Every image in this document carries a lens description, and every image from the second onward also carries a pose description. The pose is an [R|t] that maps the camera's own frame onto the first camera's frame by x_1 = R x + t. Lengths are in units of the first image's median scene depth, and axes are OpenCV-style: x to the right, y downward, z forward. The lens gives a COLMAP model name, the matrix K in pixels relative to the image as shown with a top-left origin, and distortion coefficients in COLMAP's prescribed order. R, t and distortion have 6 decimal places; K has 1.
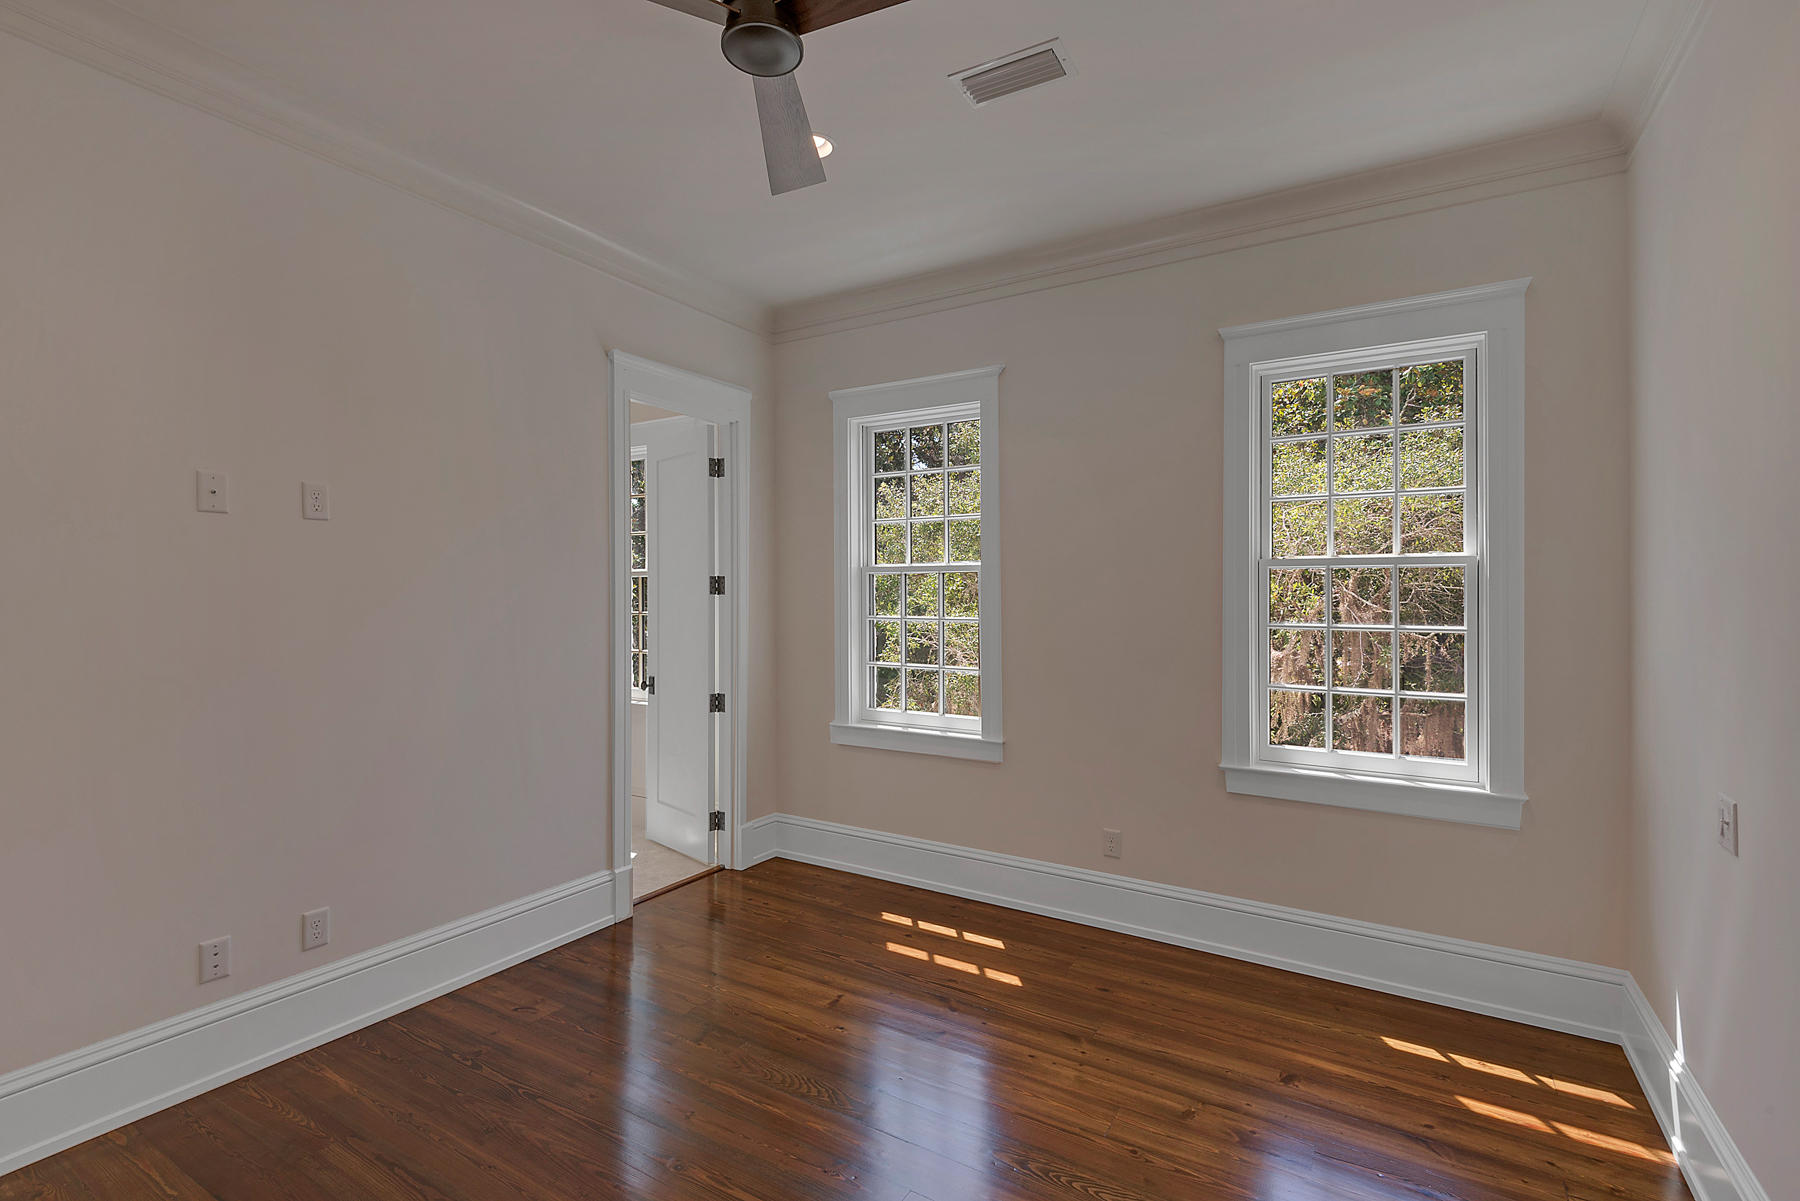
lens RADIAL K [[812.2, 0, 903.1], [0, 812.2, 605.8], [0, 0, 1]] dist [0.013805, -0.005809]
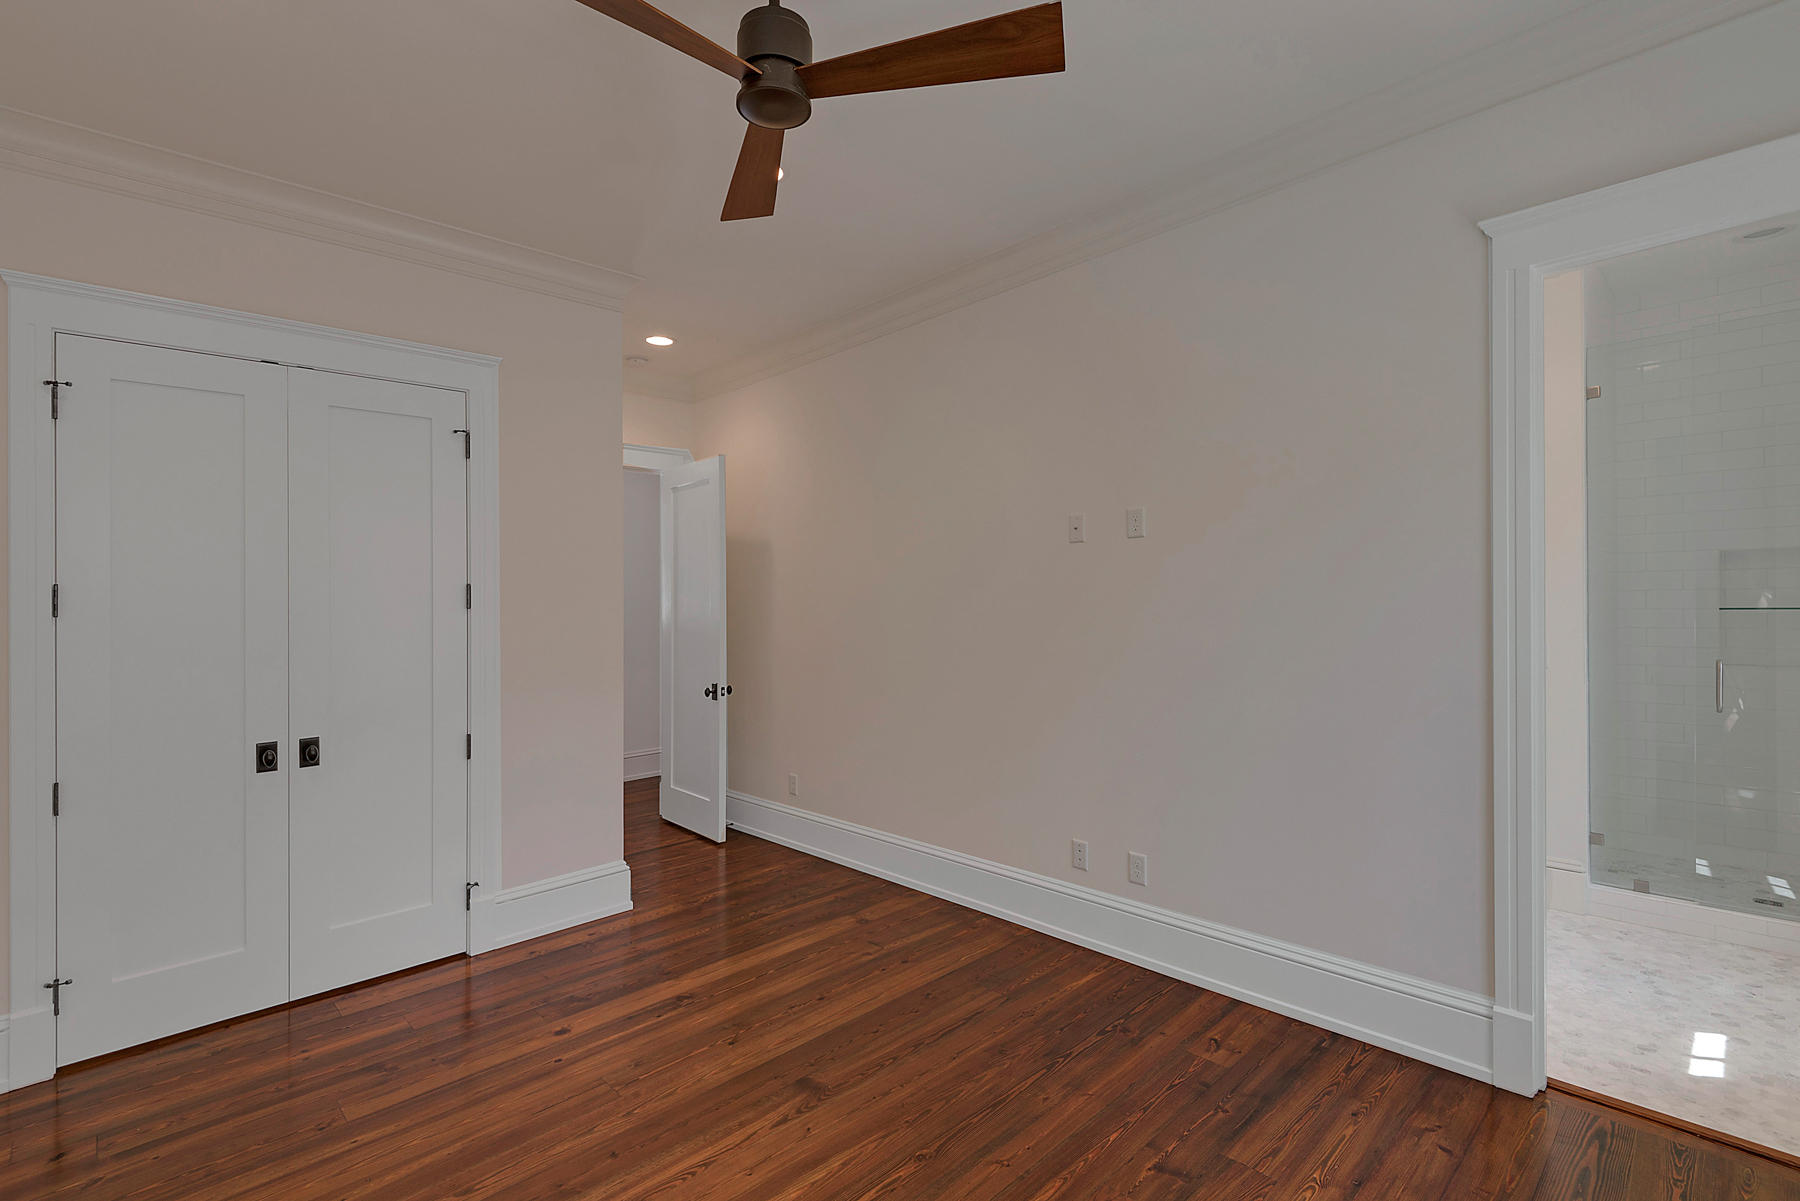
lens RADIAL K [[812.2, 0, 903.1], [0, 812.2, 601.7], [0, 0, 1]] dist [0.013805, -0.005809]
pose [[-0.237232, -0.012255, -0.971376, 0.558588], [0.000142, 0.999920, -0.012649, 0.007364], [0.971453, -0.003139, -0.237212, 0.942316]]
